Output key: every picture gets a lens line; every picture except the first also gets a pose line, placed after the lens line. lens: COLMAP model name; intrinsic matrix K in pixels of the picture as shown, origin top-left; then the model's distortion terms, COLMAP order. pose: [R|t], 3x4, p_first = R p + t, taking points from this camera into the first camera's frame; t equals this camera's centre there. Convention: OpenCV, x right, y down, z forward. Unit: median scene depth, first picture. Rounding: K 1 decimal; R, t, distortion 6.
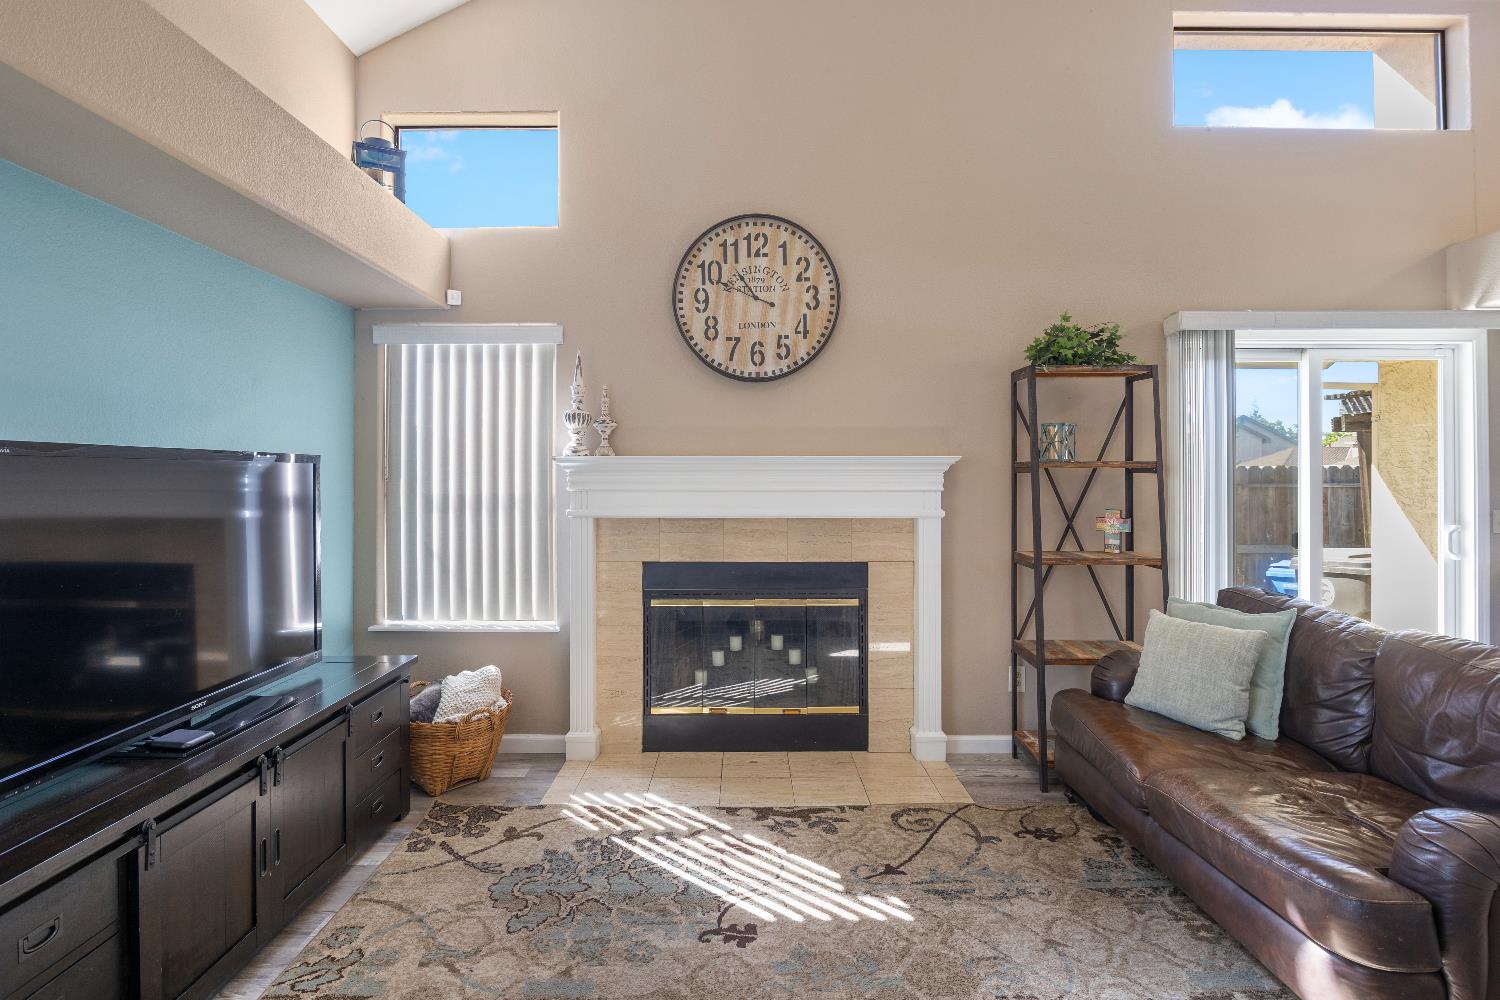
lens RADIAL K [[751.5, 0, 749.8], [0, 751.5, 468.5], [0, 0, 1]] dist [-0.003839, 0.000070]
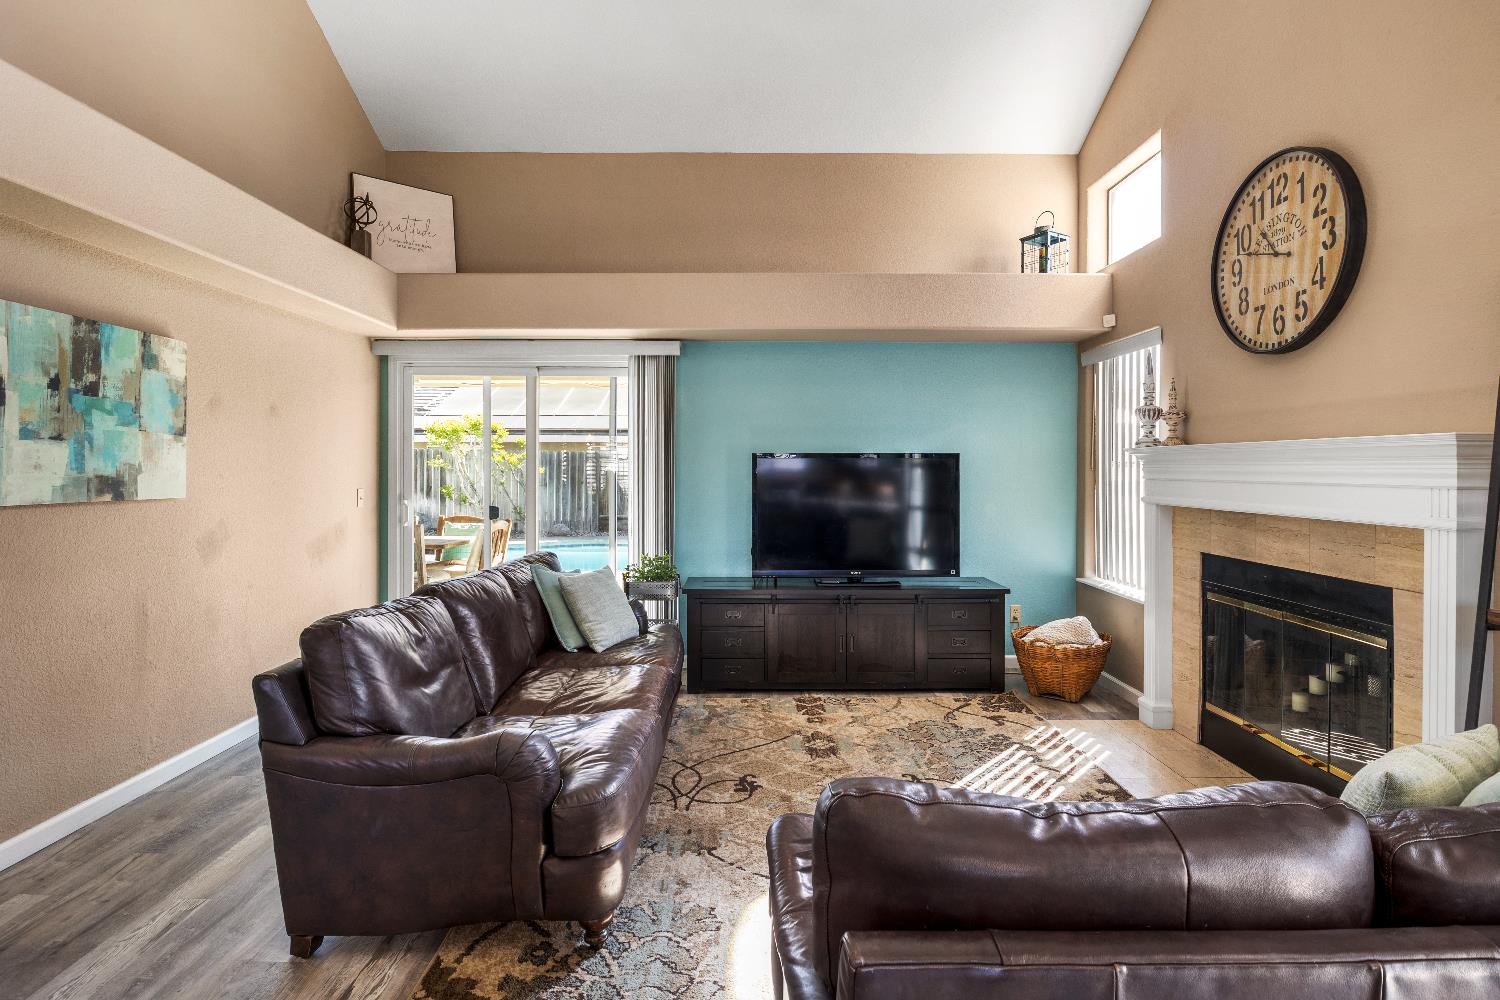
lens RADIAL K [[764.8, 0, 753.8], [0, 764.8, 469.3], [0, 0, 1]] dist [-0.010908, 0.000012]
pose [[0.013683, 0.002768, -0.999903, 0.851545], [0.009889, 0.999947, 0.002903, 0.005886], [0.999857, -0.009928, 0.013654, 0.399908]]
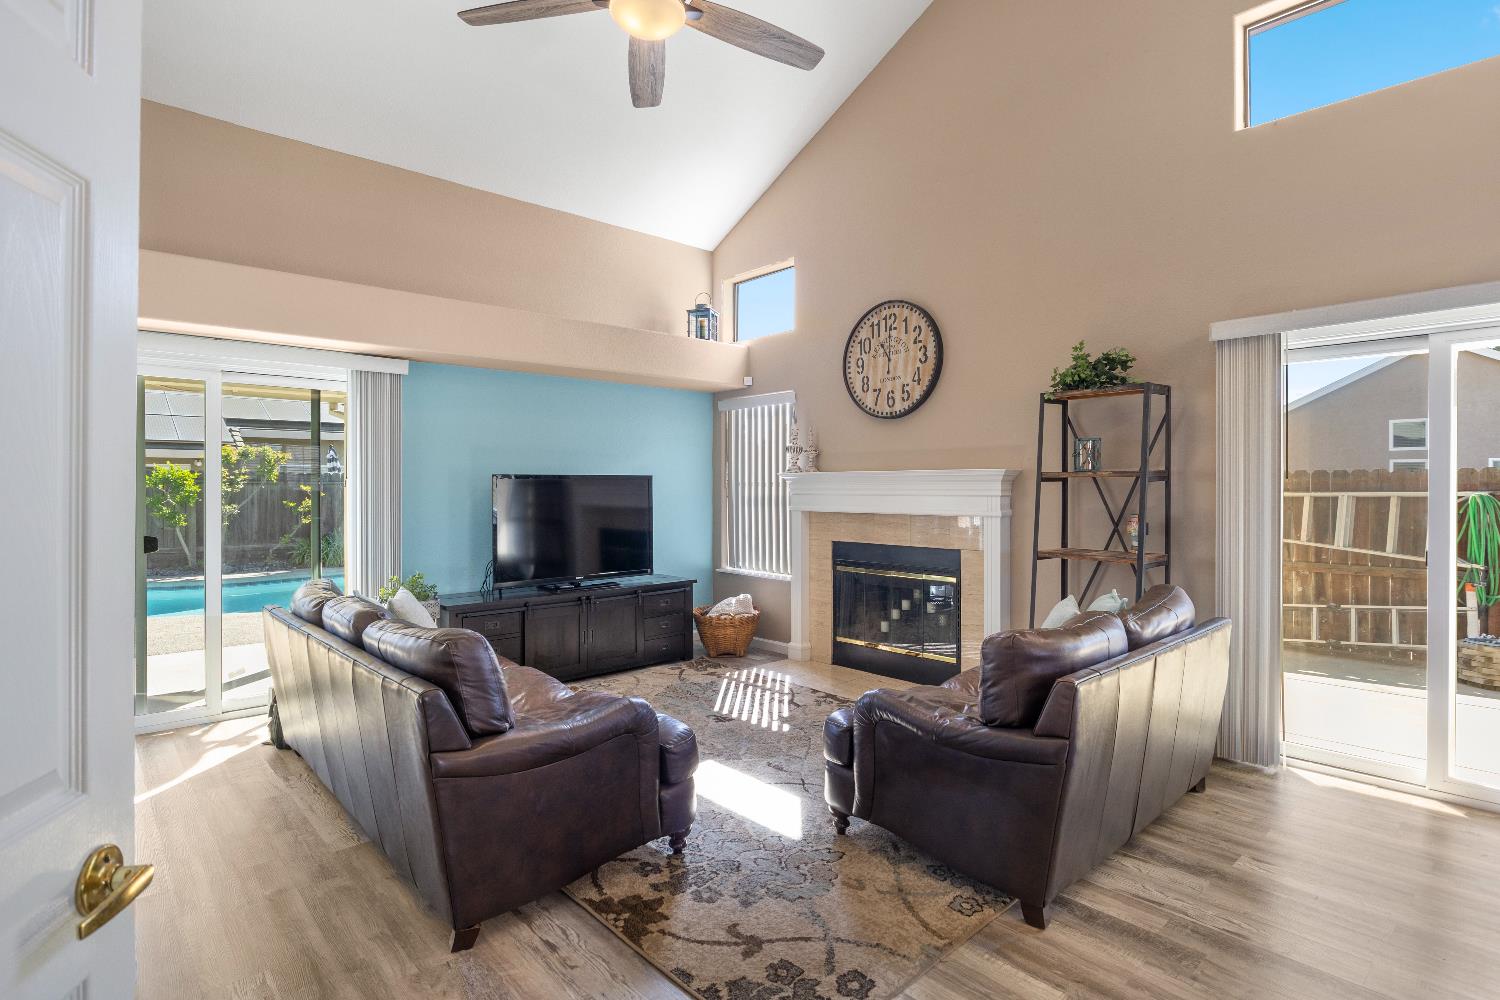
lens RADIAL K [[752.0, 0, 757.9], [0, 752.0, 482.7], [0, 0, 1]] dist [-0.000911, -0.000114]
pose [[0.681828, -0.004915, -0.731496, 0.879075], [0.011074, 0.999932, 0.003604, -0.001959], [0.731428, -0.010558, 0.681837, -0.156541]]
